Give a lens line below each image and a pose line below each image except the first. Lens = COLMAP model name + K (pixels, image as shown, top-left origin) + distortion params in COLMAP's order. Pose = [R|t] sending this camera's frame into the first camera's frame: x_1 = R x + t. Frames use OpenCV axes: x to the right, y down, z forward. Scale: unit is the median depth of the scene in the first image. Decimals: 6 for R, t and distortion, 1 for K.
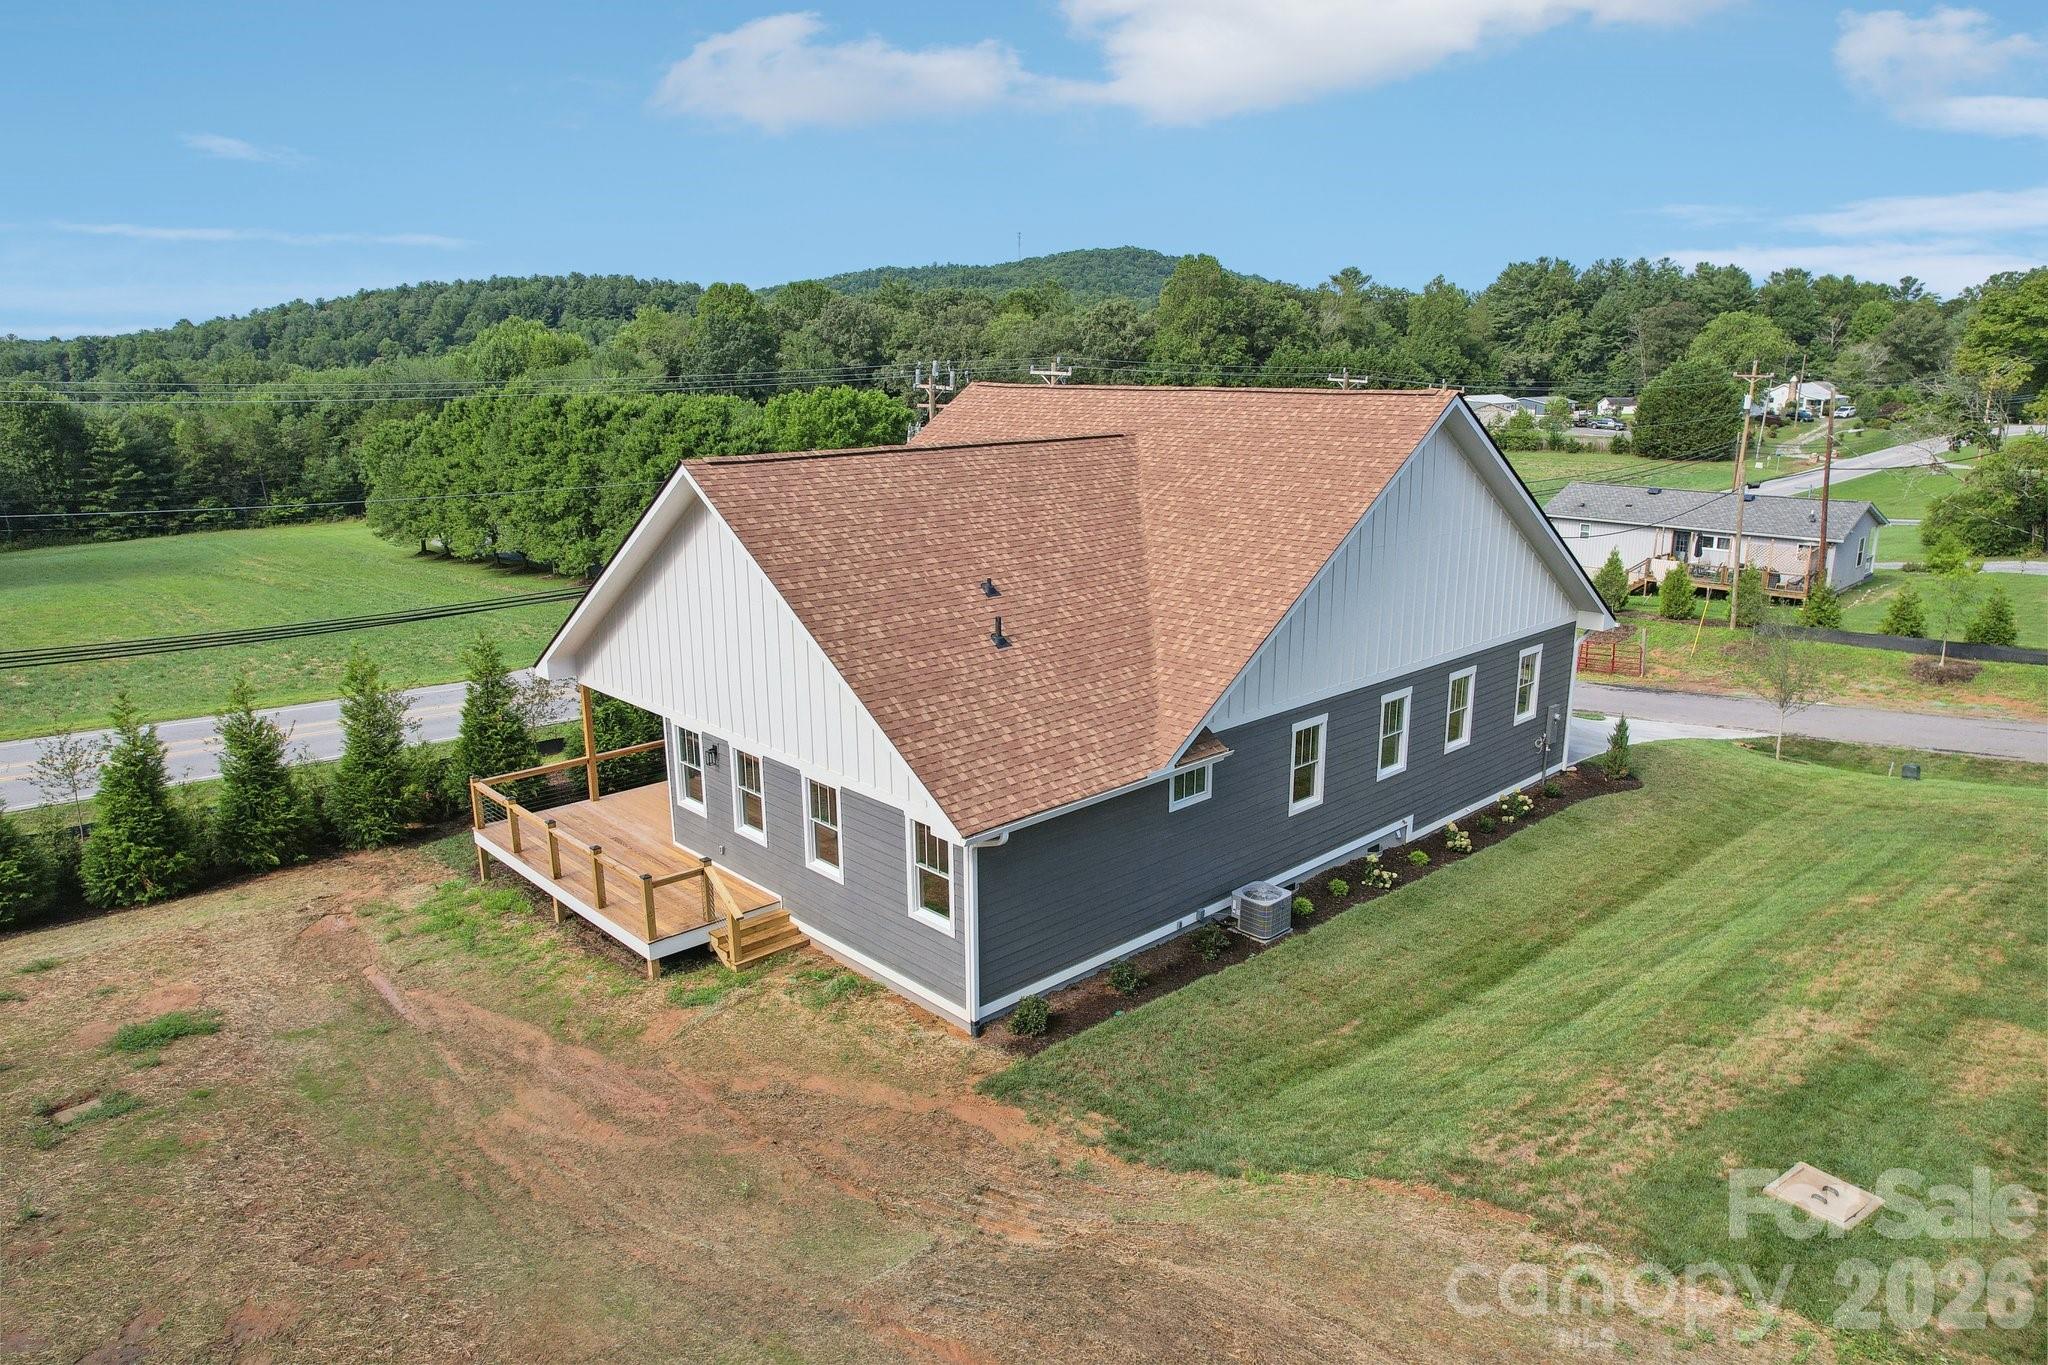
lens RADIAL K [[1336.7, 0, 1042.0], [0, 1336.7, 677.1], [0, 0, 1]] dist [-0.082274, 0.070281]
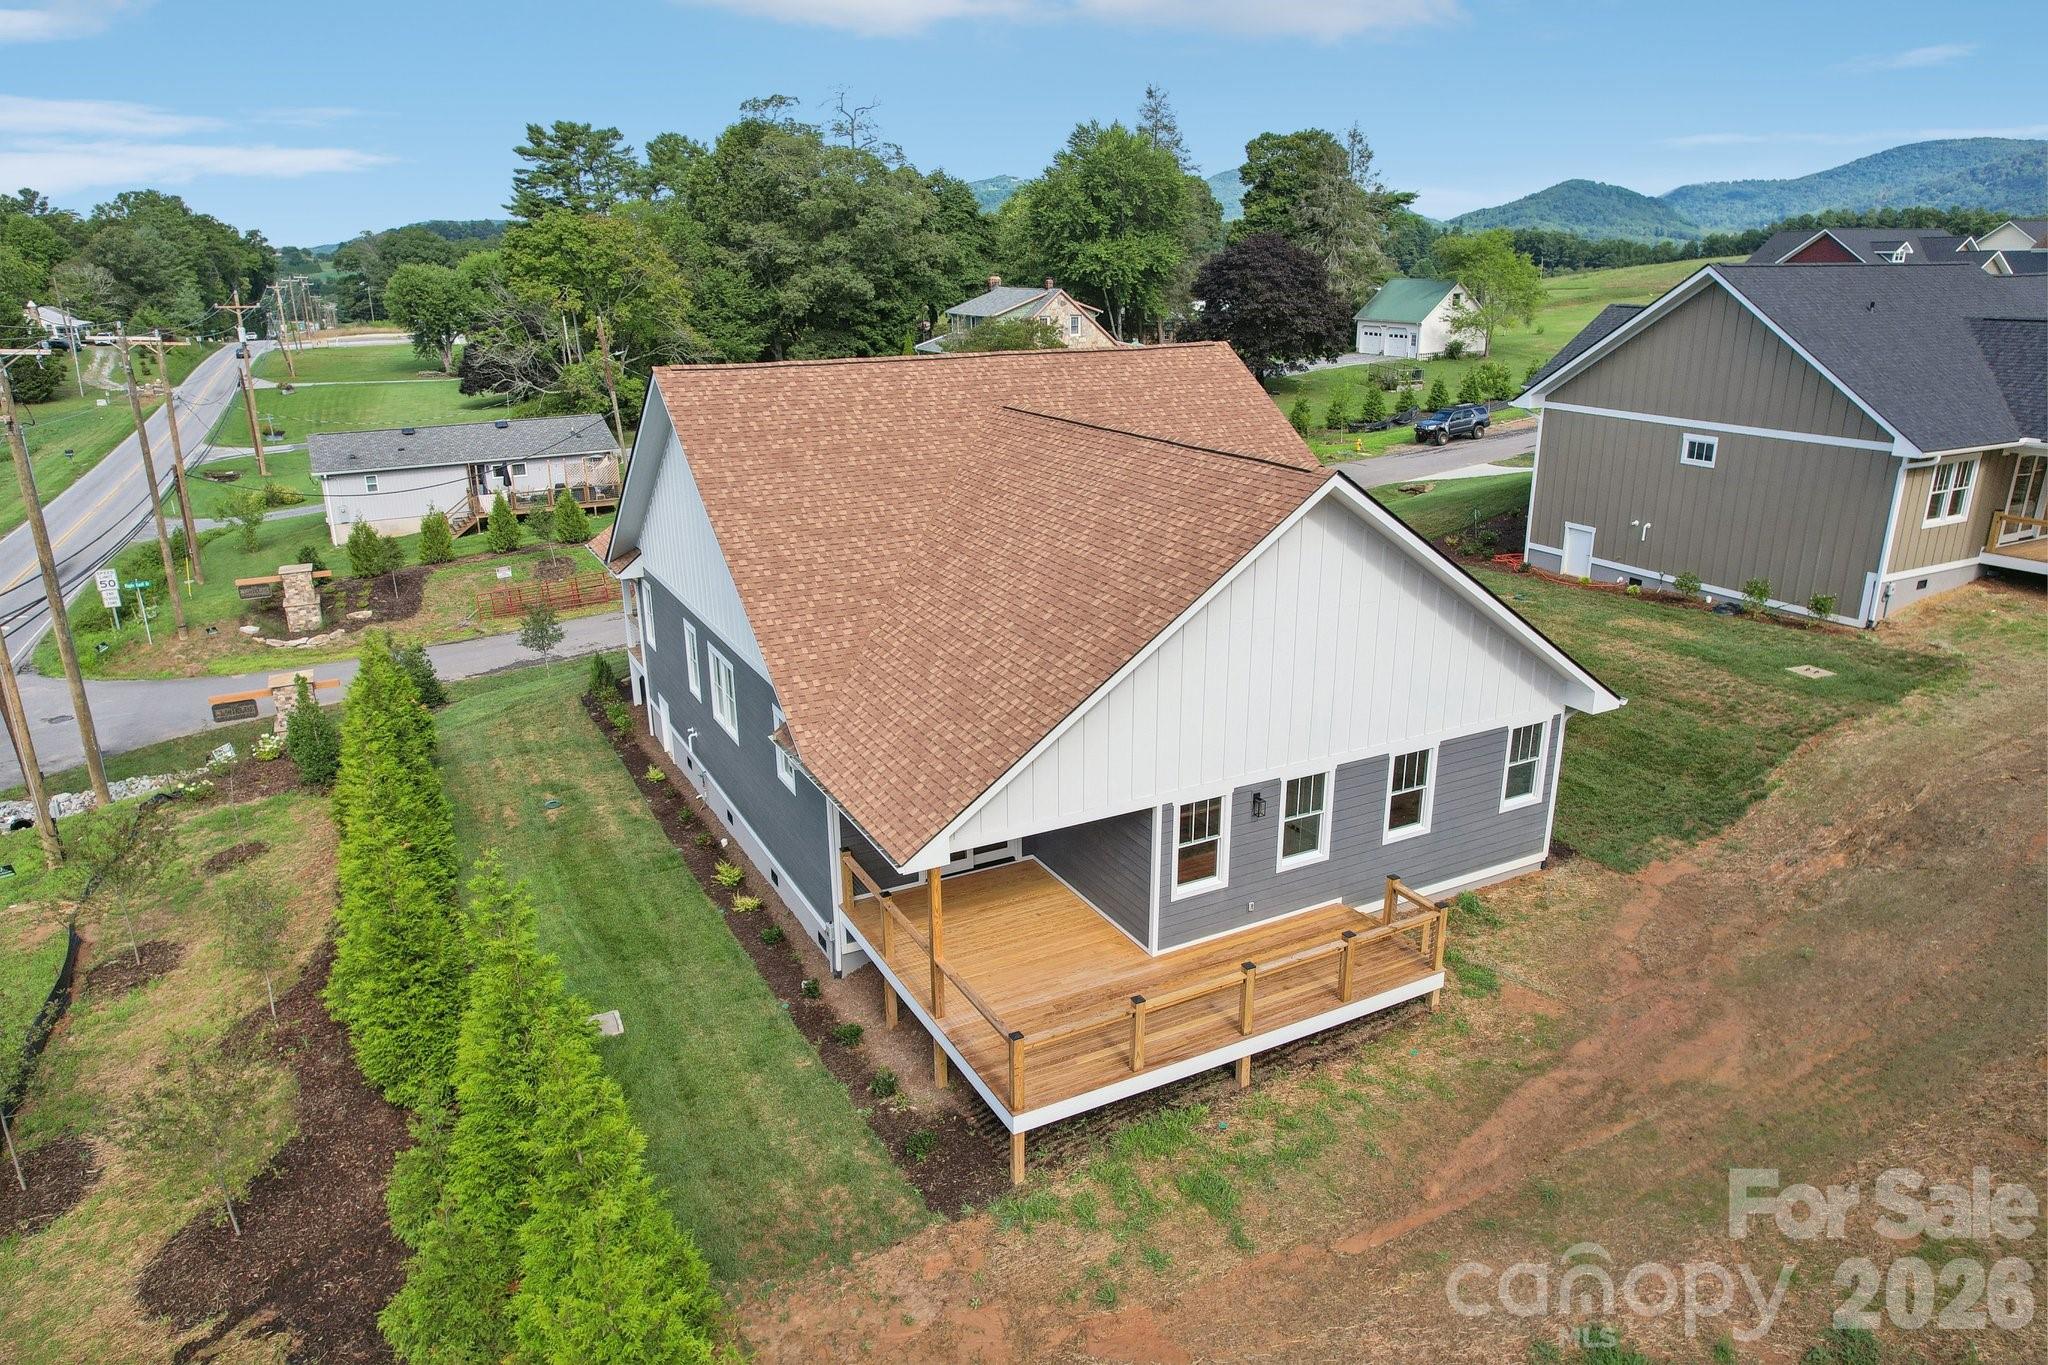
lens RADIAL K [[1300.1, 0, 1020.4], [0, 1300.1, 714.1], [0, 0, 1]] dist [-0.070763, 0.062456]
pose [[0.289507, -0.323180, 0.900966, -0.121134], [0.238202, 0.935988, 0.259201, -0.029742], [-0.927063, 0.139572, 0.347958, 0.096986]]
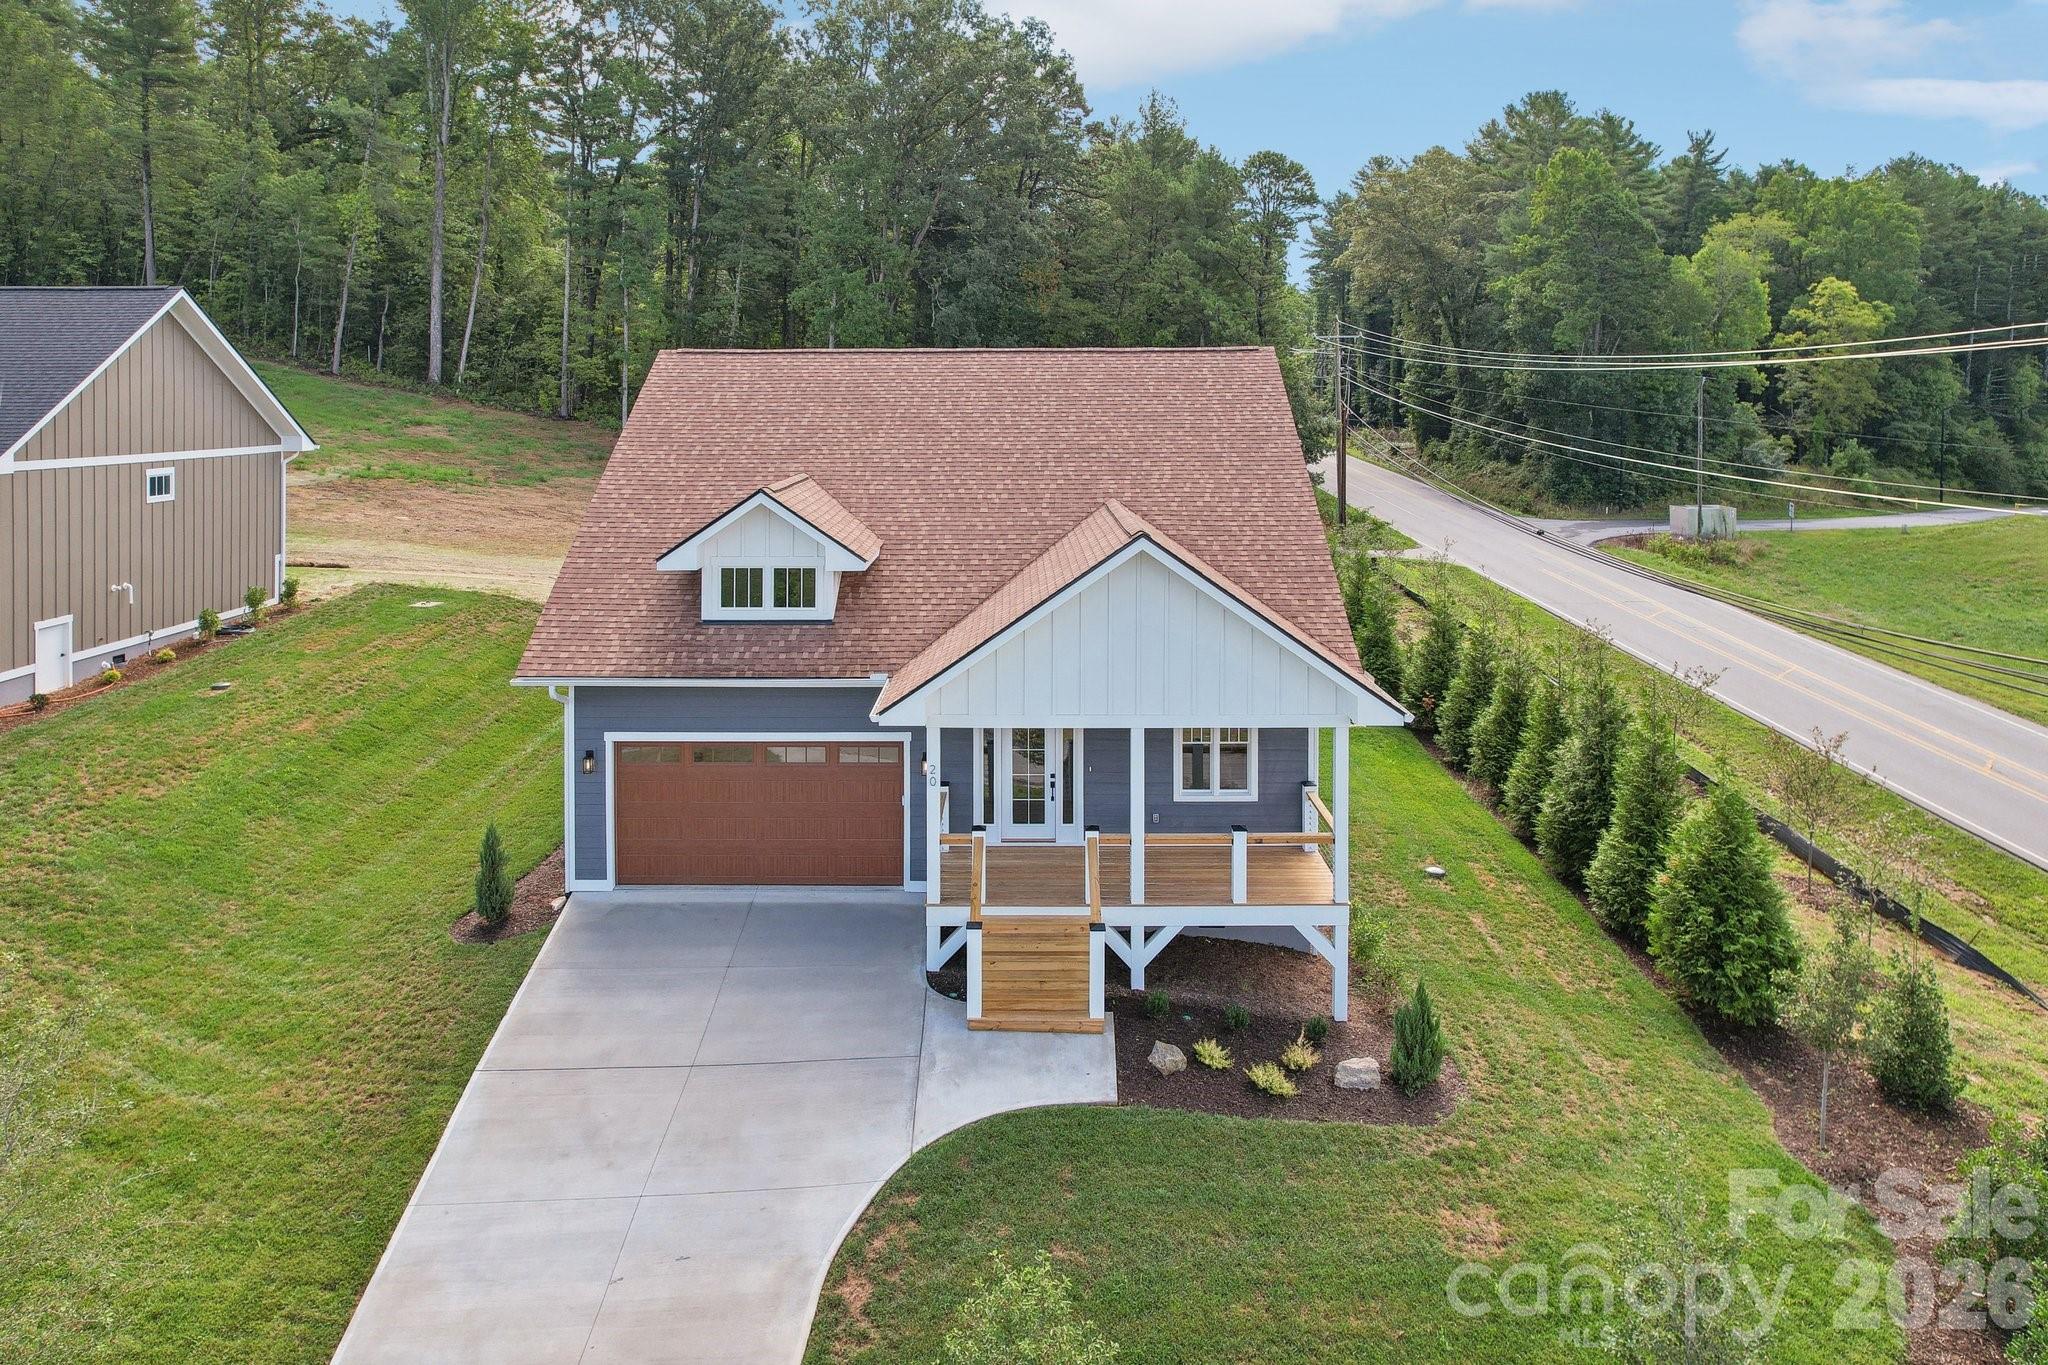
lens RADIAL K [[1293.8, 0, 1032.0], [0, 1293.8, 384.6], [0, 0, 1]] dist [-0.035595, 0.001482]
pose [[-0.696820, -0.010839, -0.717164, 0.112083], [-0.174404, 0.972437, 0.154759, -0.051962], [0.695719, 0.232916, -0.679504, 0.247717]]
